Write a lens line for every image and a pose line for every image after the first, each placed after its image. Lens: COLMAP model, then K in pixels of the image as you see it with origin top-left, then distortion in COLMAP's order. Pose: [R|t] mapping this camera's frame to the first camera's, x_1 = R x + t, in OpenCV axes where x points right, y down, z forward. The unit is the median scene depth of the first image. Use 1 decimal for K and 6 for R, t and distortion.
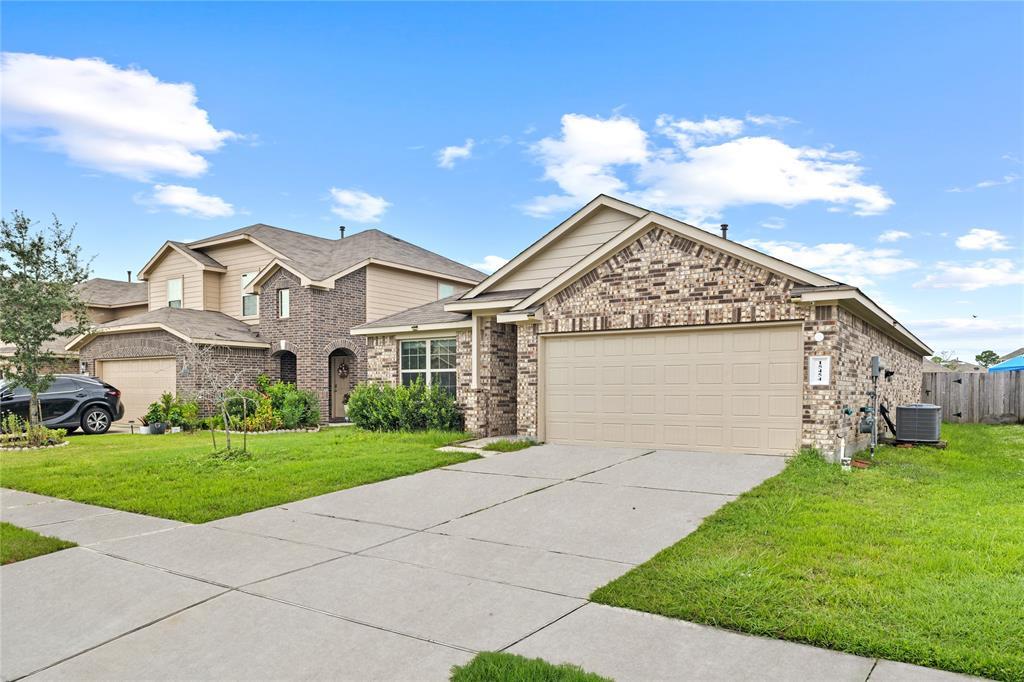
lens RADIAL K [[706.9, 0, 507.2], [0, 706.9, 404.7], [0, 0, 1]] dist [0.019832, -0.000233]
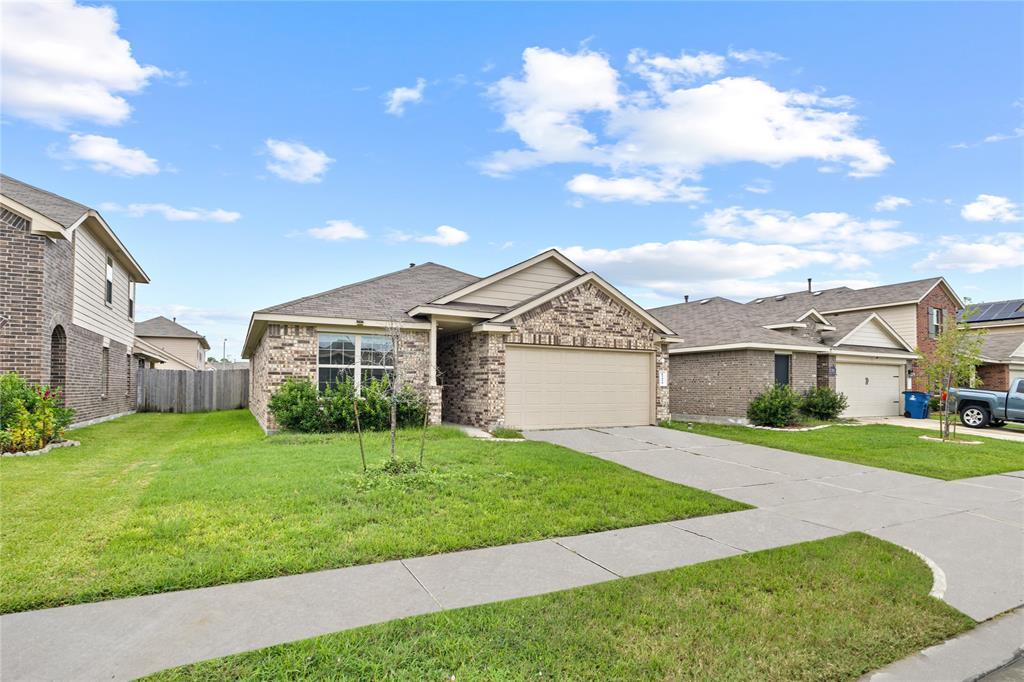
lens RADIAL K [[540.5, 0, 516.0], [0, 540.5, 369.2], [0, 0, 1]] dist [-0.005122, -0.000765]
pose [[0.464970, 0.031119, 0.884779, -0.856184], [0.009469, 0.999150, -0.040118, -0.015760], [-0.885276, 0.027032, 0.464280, 0.578924]]
